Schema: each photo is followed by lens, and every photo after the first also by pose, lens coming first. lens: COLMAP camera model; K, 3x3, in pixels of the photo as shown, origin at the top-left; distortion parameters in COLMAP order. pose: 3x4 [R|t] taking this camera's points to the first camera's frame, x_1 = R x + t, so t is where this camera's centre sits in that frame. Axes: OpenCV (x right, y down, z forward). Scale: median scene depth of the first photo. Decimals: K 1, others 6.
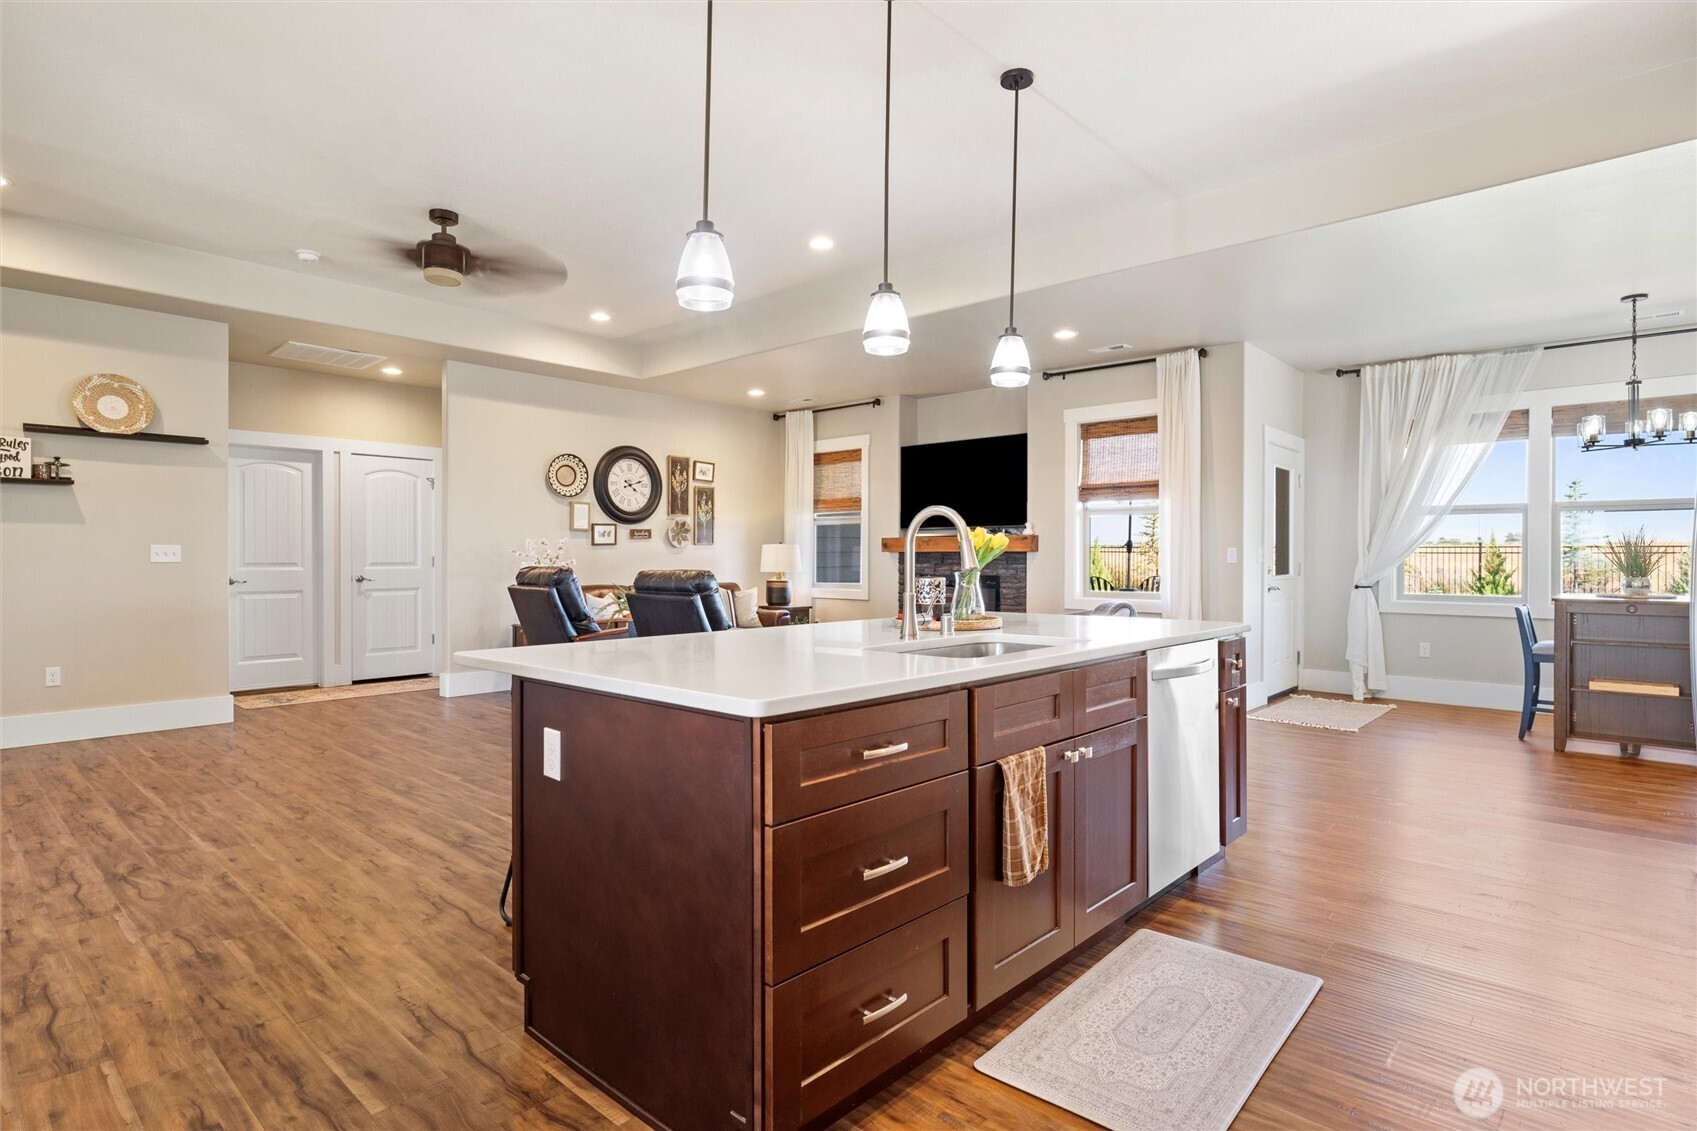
lens RADIAL K [[871.0, 0, 838.0], [0, 871.0, 549.2], [0, 0, 1]] dist [0.006019, -0.002251]
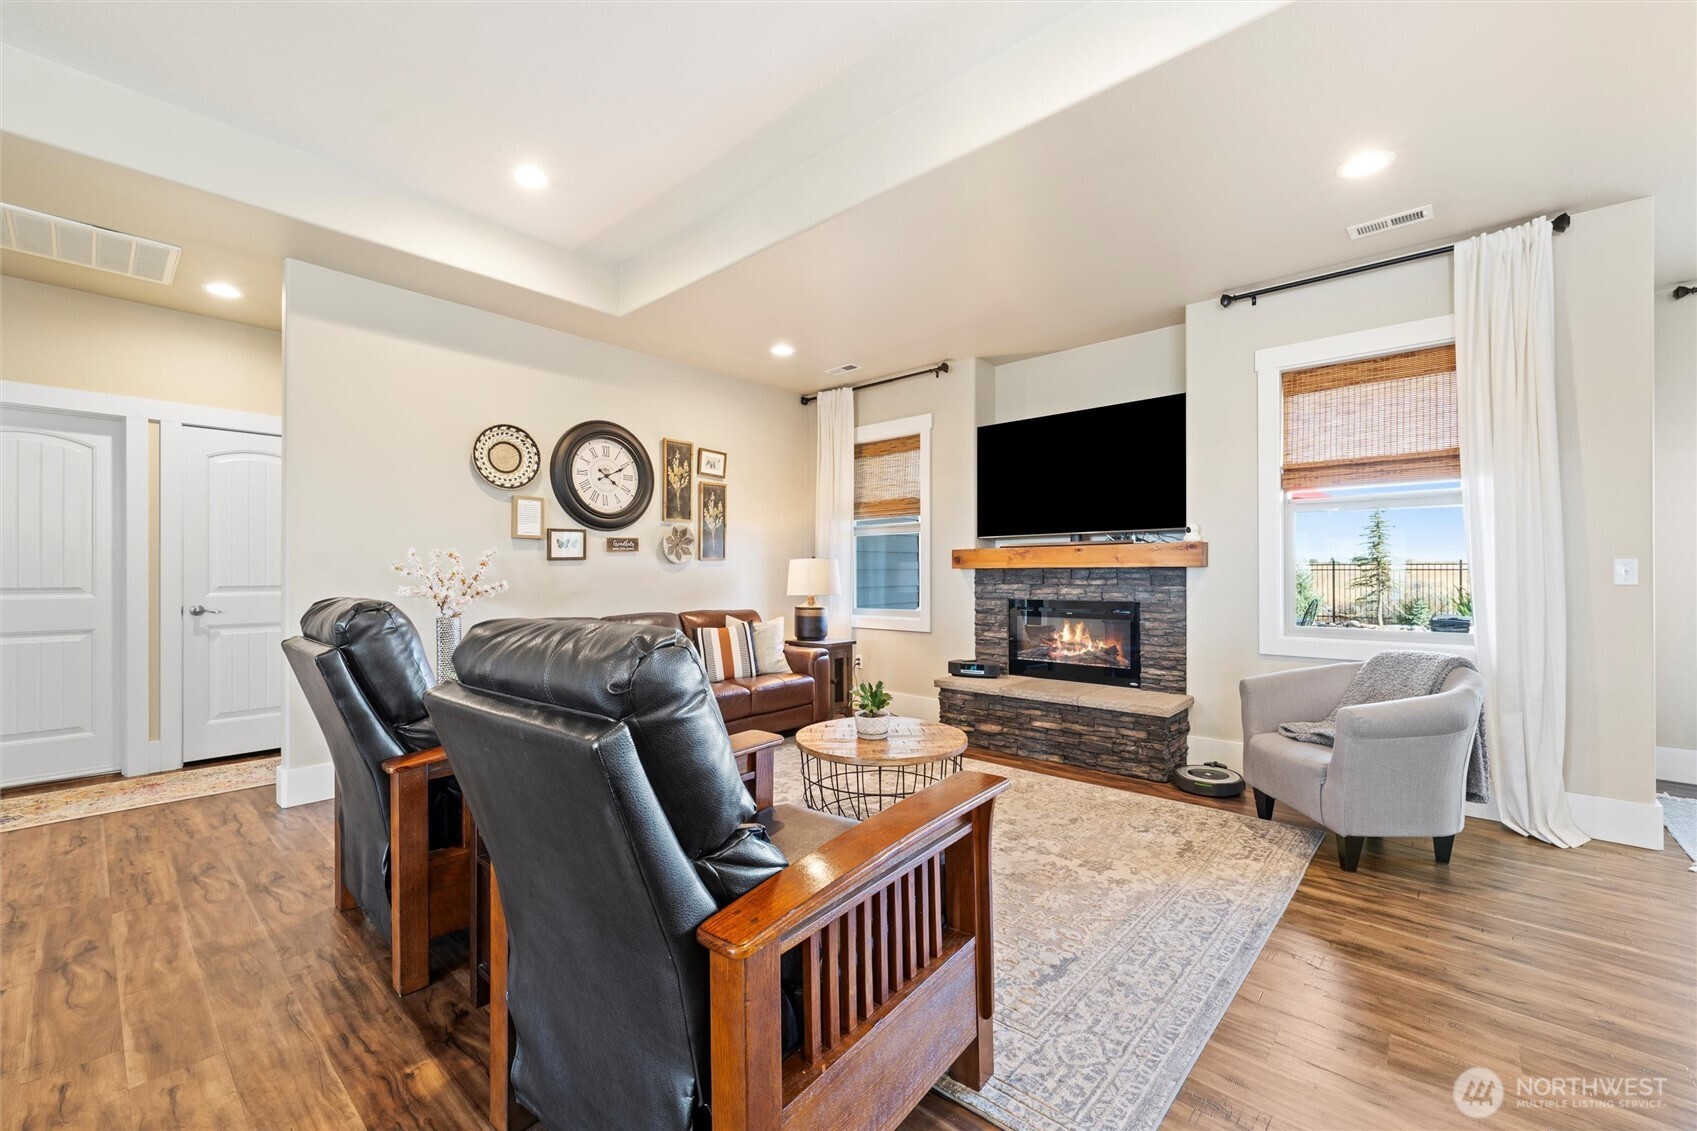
lens RADIAL K [[686.1, 0, 841.6], [0, 686.1, 566.4], [0, 0, 1]] dist [-0.000657, -0.000023]
pose [[0.999903, -0.002753, 0.013635, -0.060311], [0.002793, 0.999992, -0.002846, 0.003079], [-0.013627, 0.002884, 0.999903, 0.487123]]
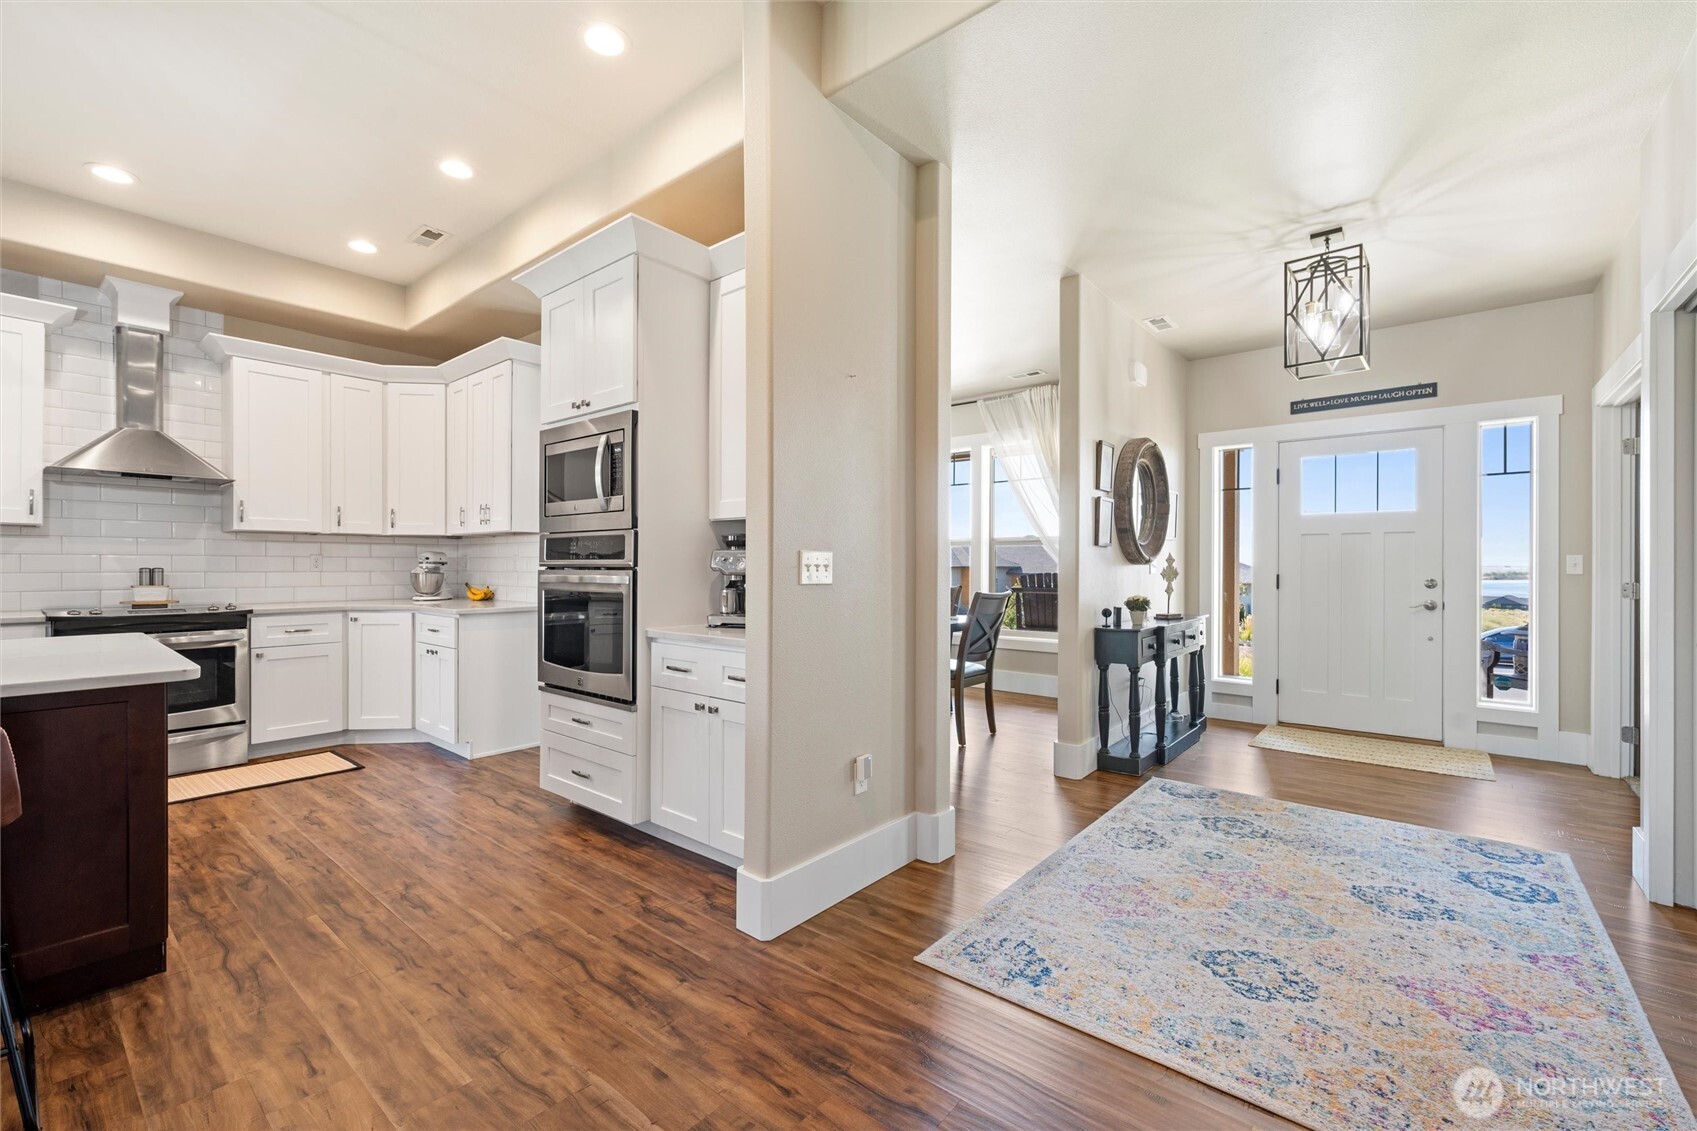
lens RADIAL K [[713.9, 0, 844.5], [0, 713.9, 570.5], [0, 0, 1]] dist [0.001039, -0.000016]
pose [[-0.998905, -0.003422, -0.046655, -0.343658], [-0.003453, 0.999994, 0.000586, 0.003521], [0.046653, 0.000747, -0.998911, 0.562951]]
